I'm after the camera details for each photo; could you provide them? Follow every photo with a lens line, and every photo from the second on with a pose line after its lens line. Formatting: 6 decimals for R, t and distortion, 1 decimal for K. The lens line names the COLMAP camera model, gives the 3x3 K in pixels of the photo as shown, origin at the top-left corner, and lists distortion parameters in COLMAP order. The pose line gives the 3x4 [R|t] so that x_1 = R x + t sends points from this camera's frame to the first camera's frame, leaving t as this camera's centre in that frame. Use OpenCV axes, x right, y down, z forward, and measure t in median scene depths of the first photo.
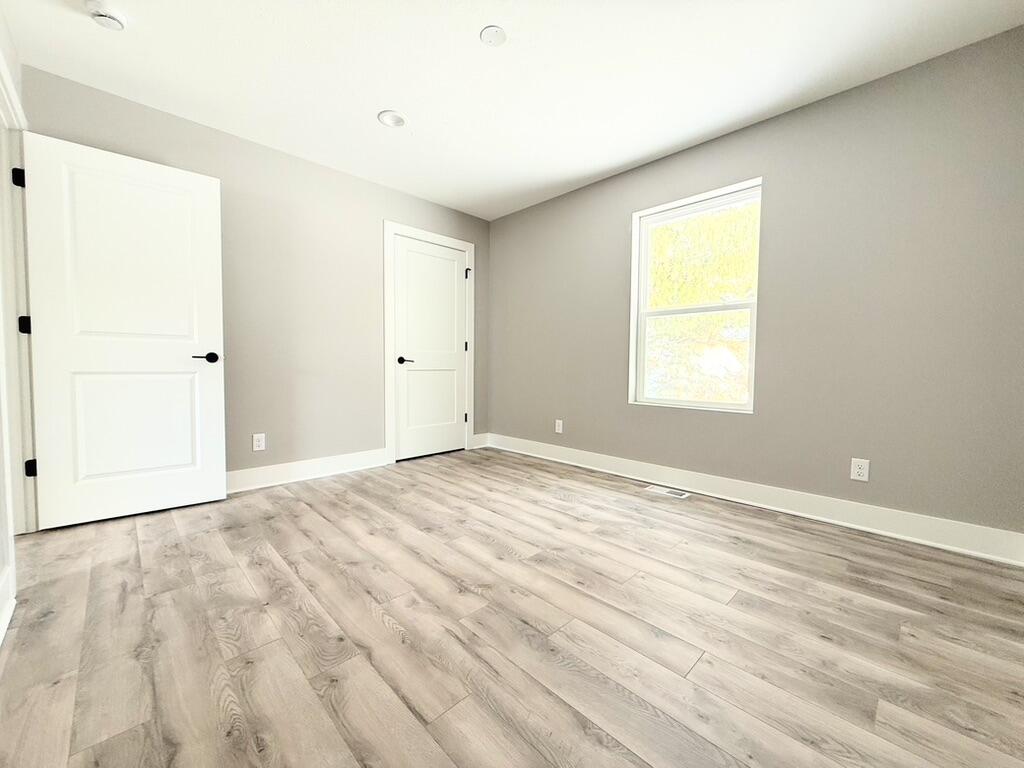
lens RADIAL K [[406.0, 0, 508.9], [0, 406.0, 382.8], [0, 0, 1]] dist [0.000769, -0.000004]
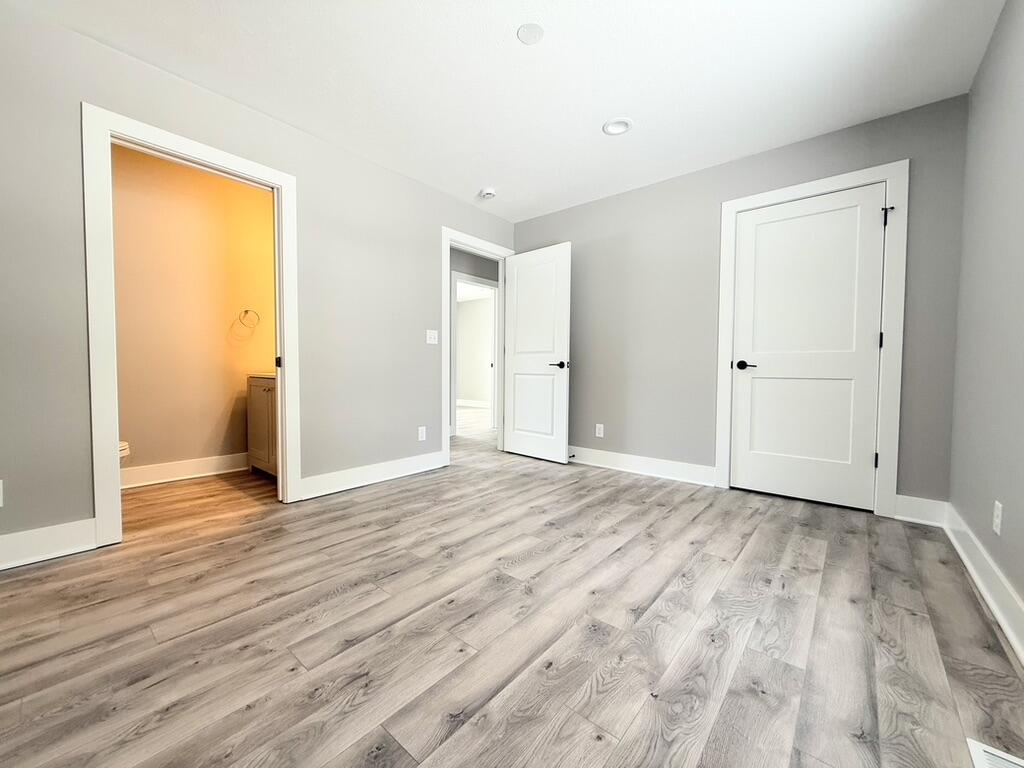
lens RADIAL K [[406.0, 0, 508.9], [0, 406.0, 382.8], [0, 0, 1]] dist [0.000769, -0.000004]
pose [[0.093611, 0.026924, -0.995245, 0.772415], [-0.052579, 0.998373, 0.022063, -0.021252], [0.994219, 0.050264, 0.094875, 0.720480]]
